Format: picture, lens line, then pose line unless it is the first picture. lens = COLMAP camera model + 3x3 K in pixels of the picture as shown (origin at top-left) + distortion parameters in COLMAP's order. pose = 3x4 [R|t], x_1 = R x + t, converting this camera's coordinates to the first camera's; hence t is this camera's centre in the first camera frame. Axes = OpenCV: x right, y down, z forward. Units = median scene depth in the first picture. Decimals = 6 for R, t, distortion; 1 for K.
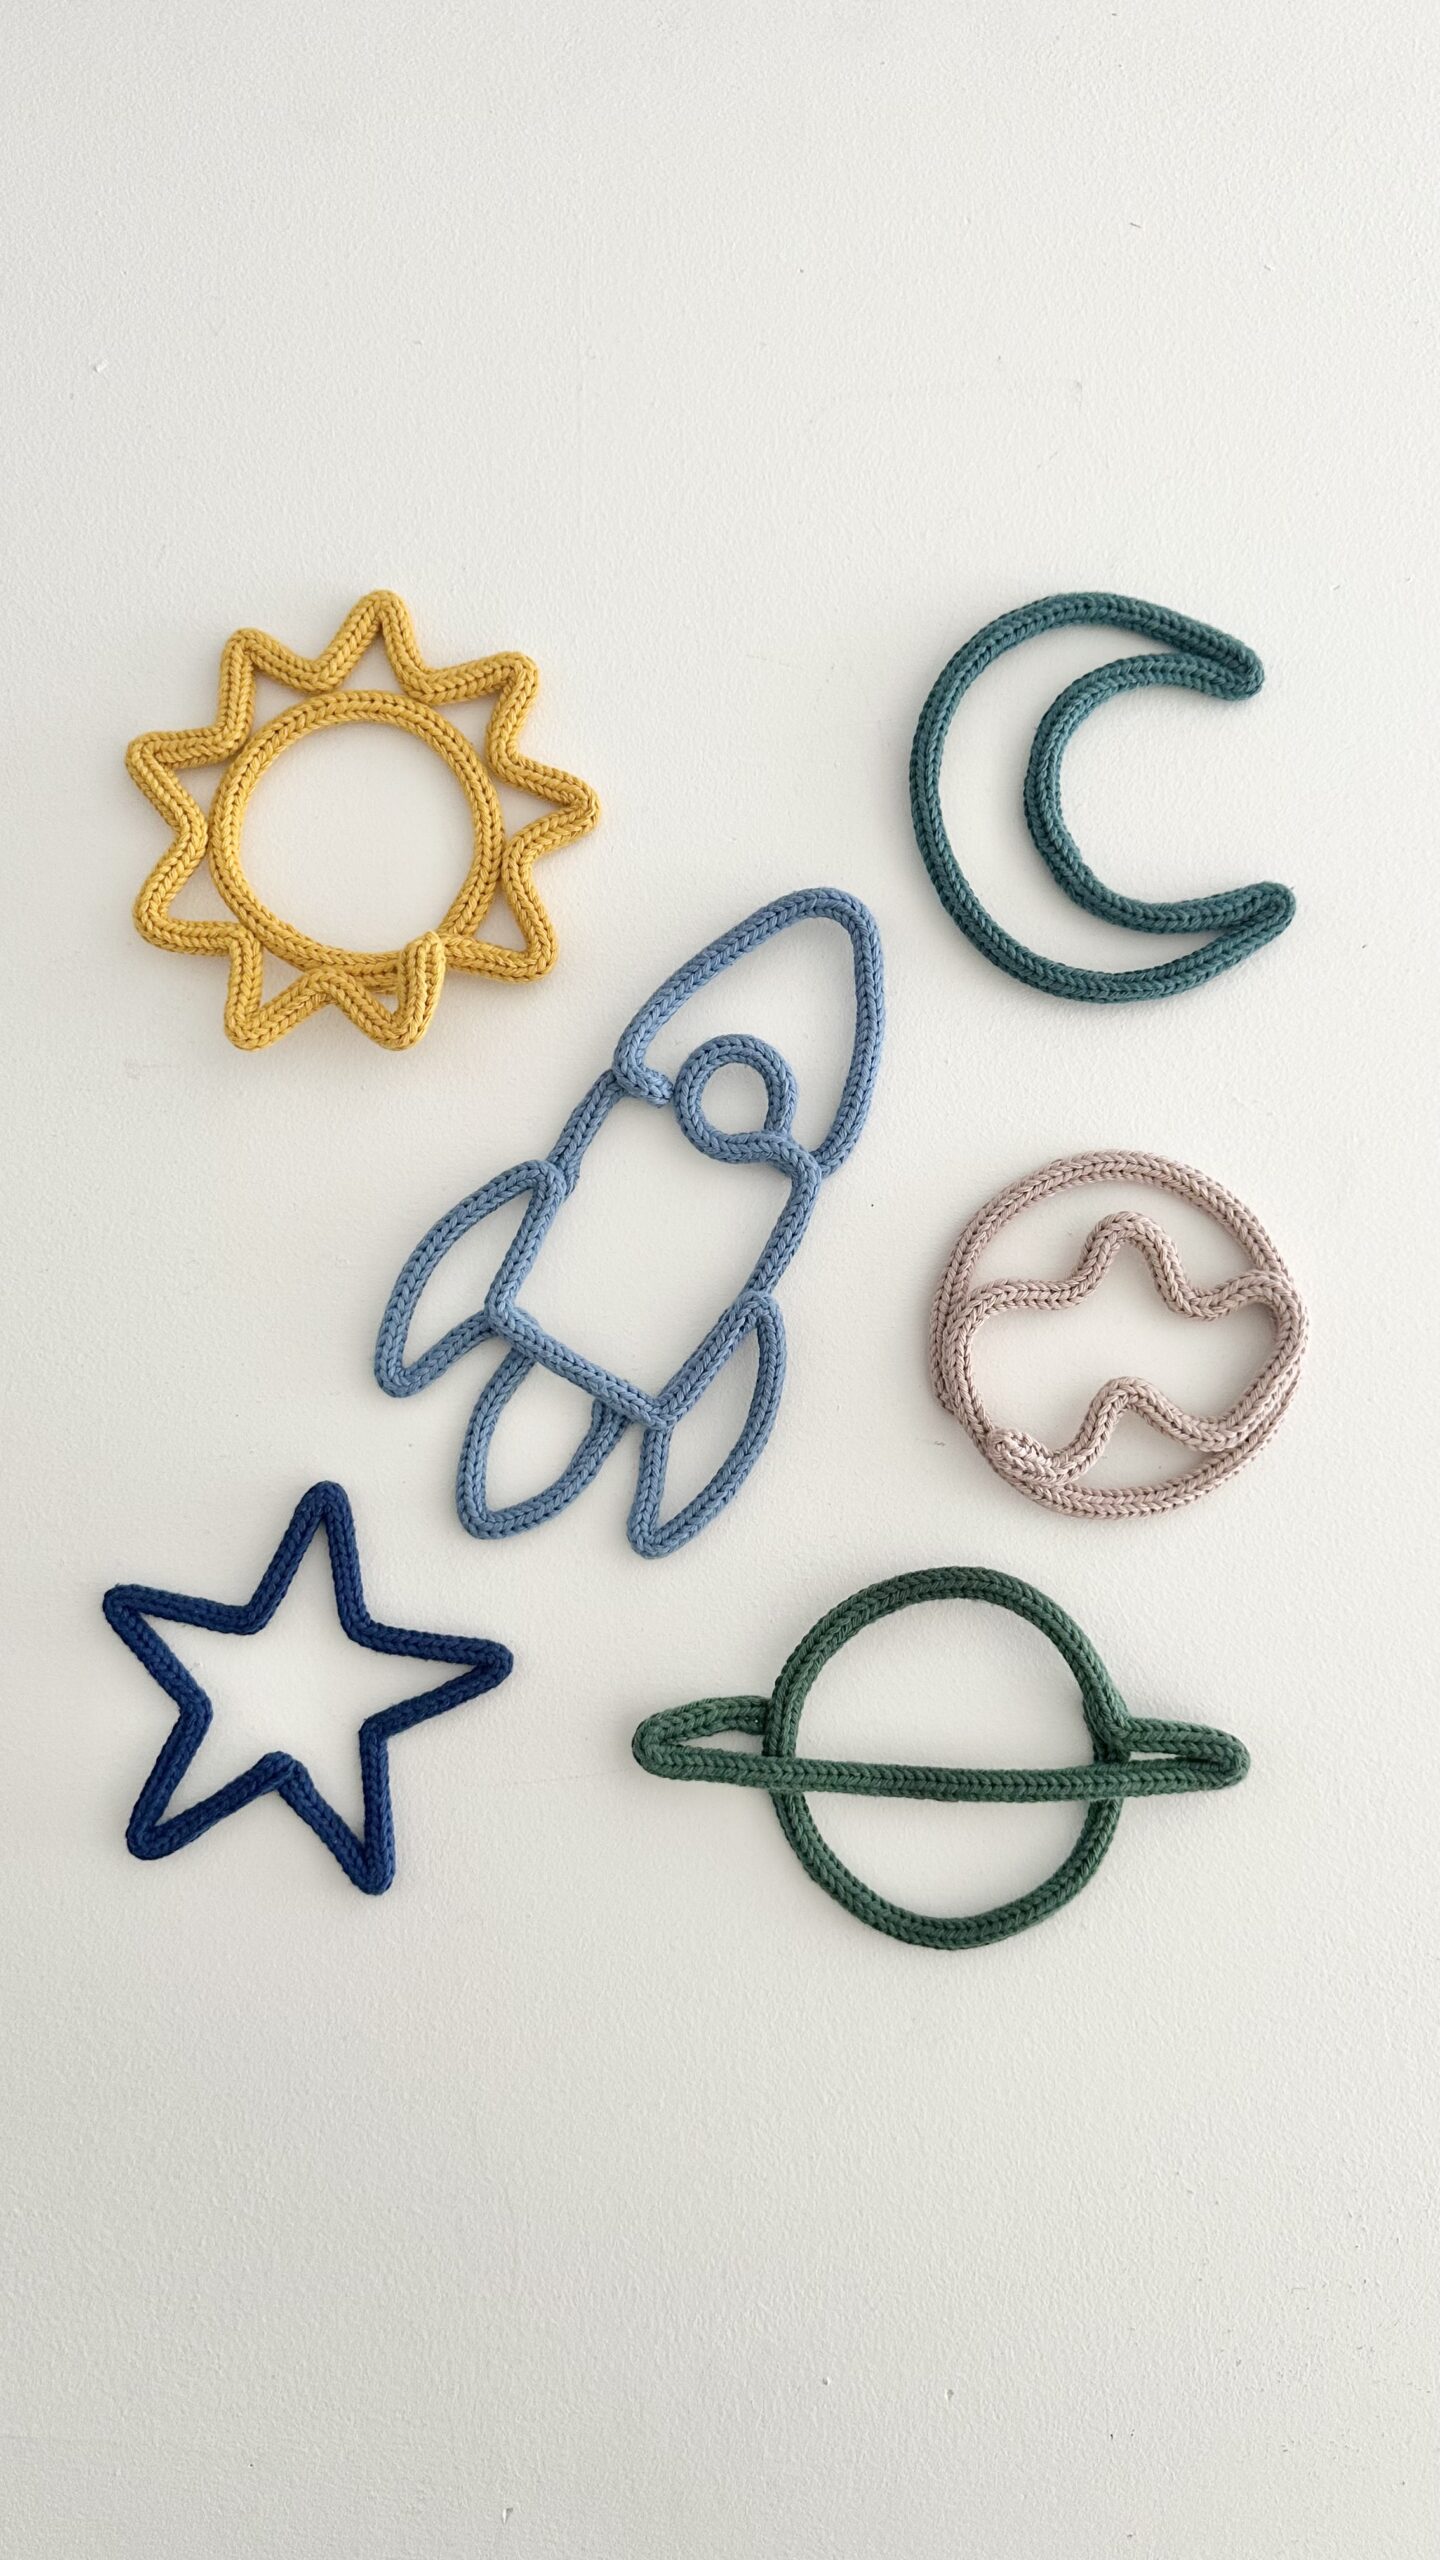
lens RADIAL K [[1812.1, 0, 719.8], [0, 1812.1, 1275.5], [0, 0, 1]] dist [-0.006074, -0.001425]
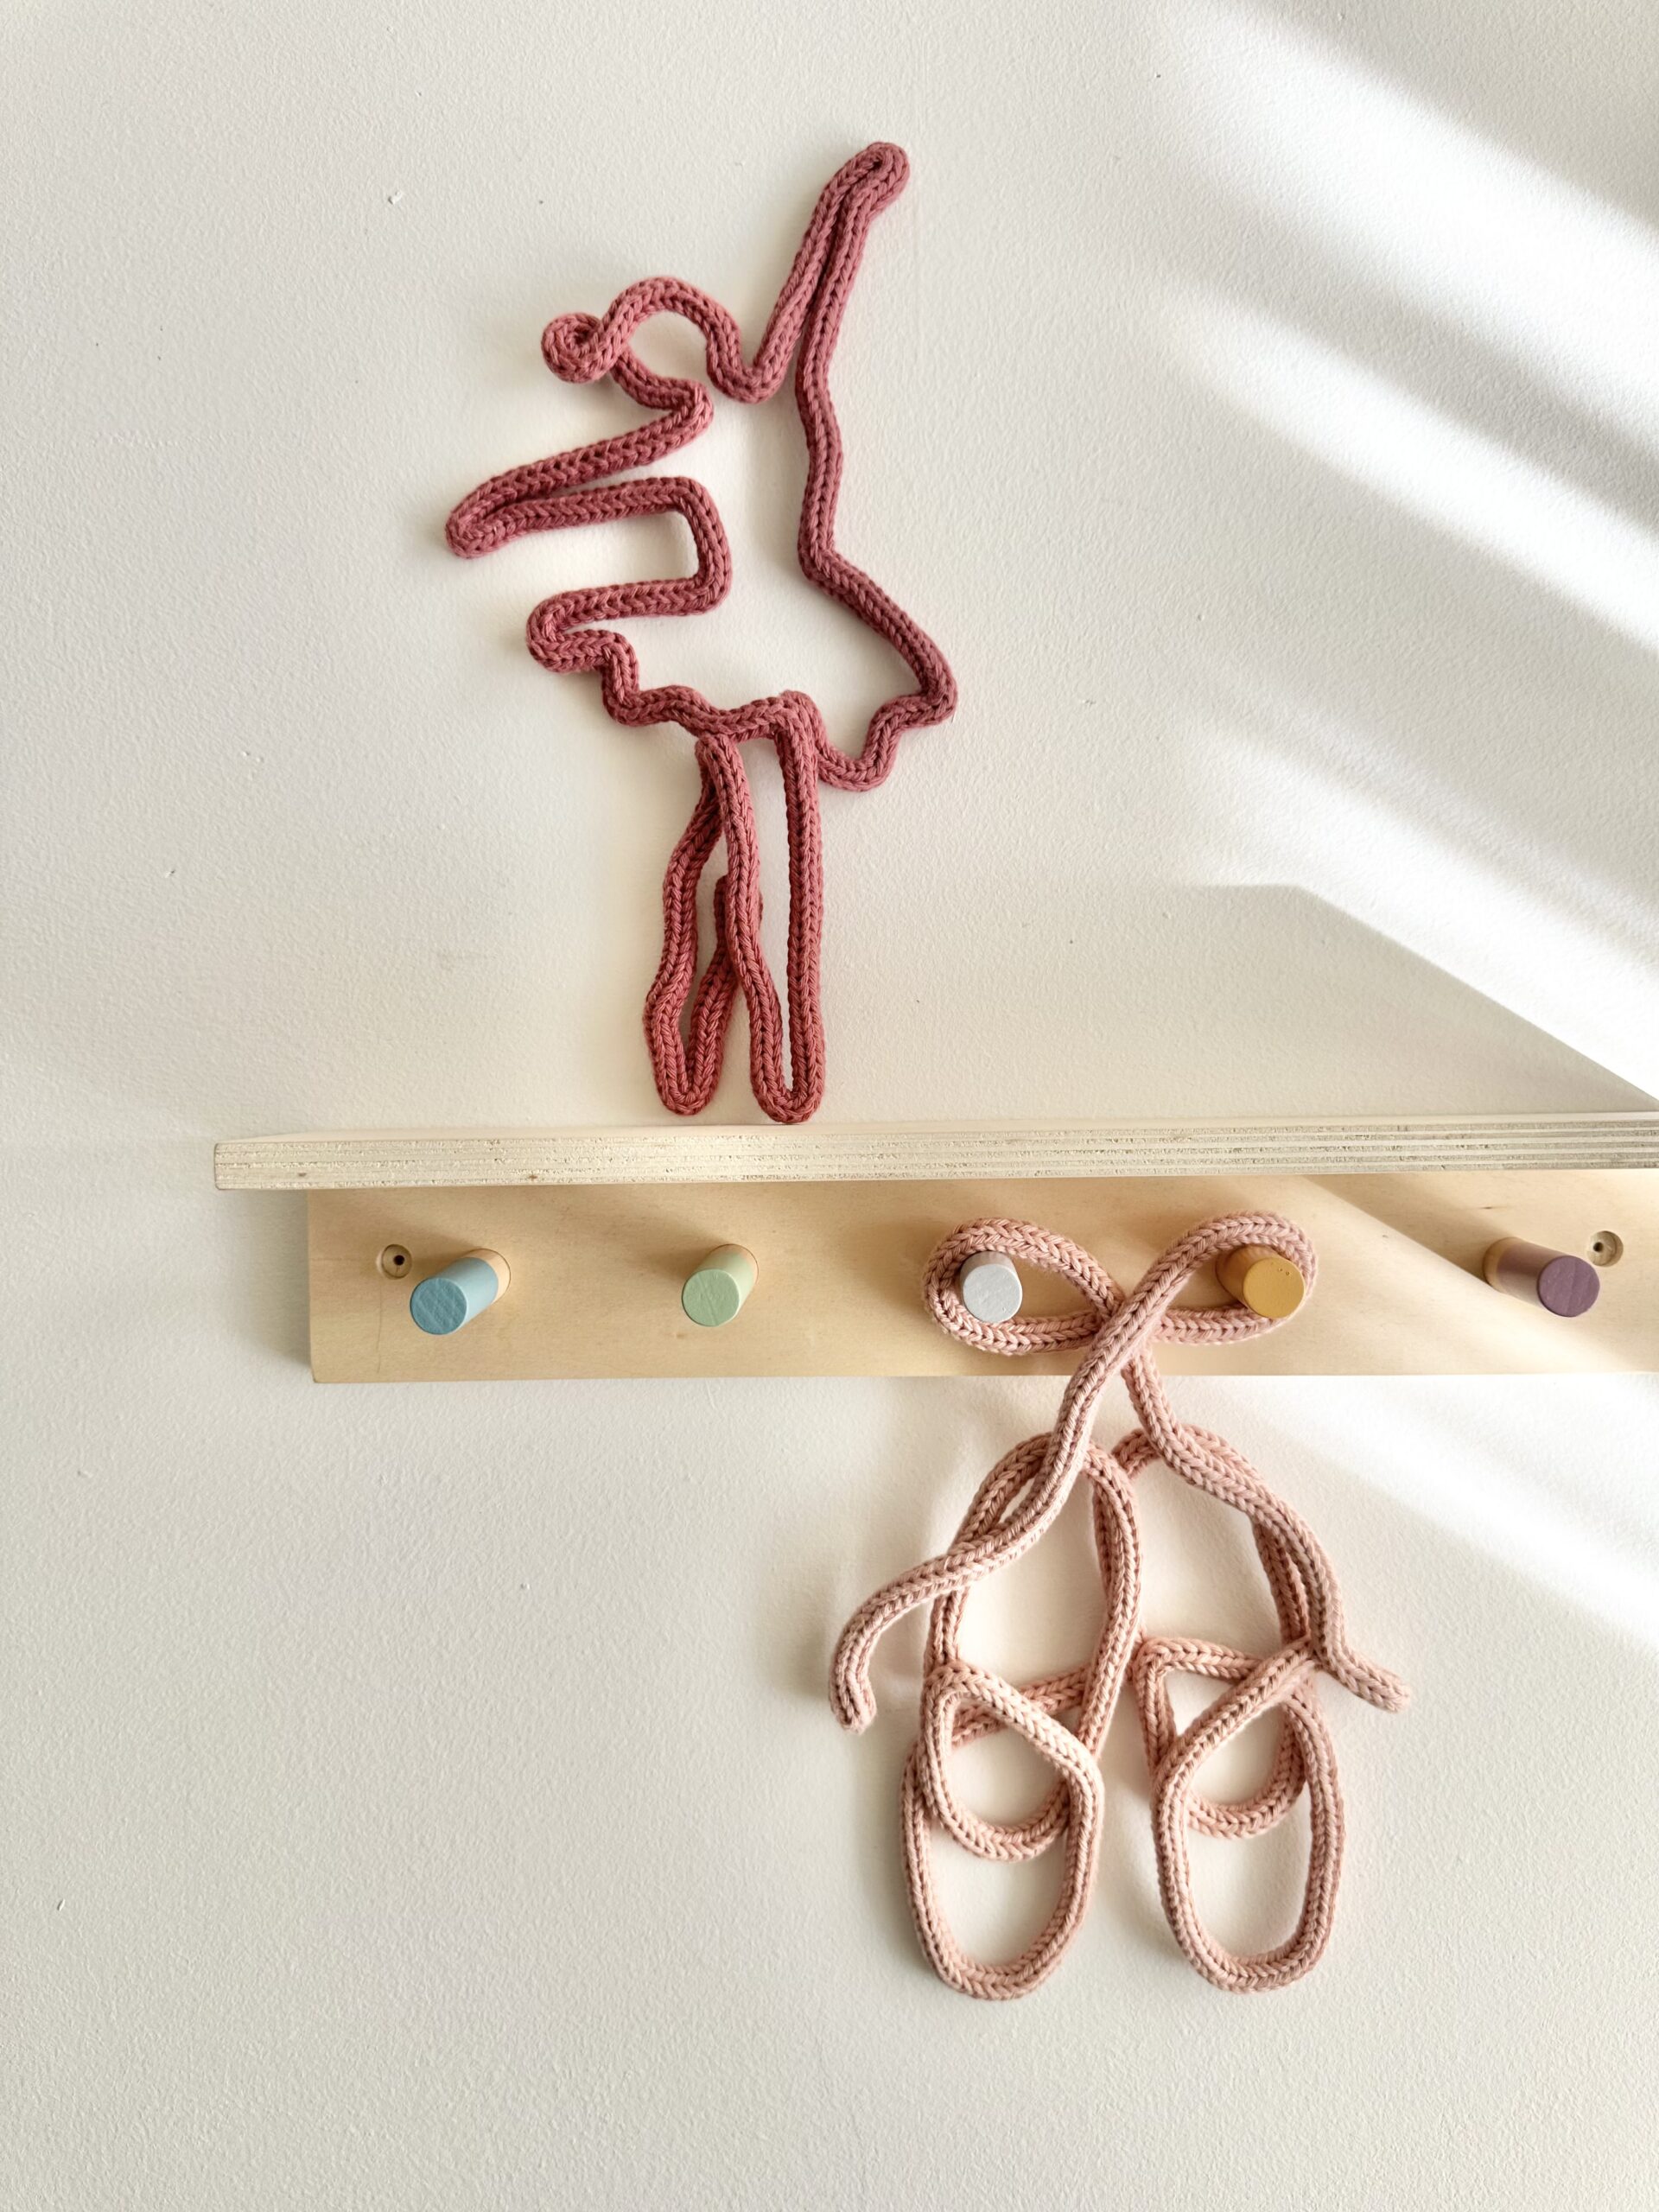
lens RADIAL K [[1546.7, 0, 828.6], [0, 1546.7, 1107.7], [0, 0, 1]] dist [-0.024132, -0.001292]
pose [[0.989077, -0.006604, -0.147251, -0.007556], [0.000864, 0.999238, -0.039011, -0.004595], [0.147397, 0.038458, 0.988329, 0.187214]]
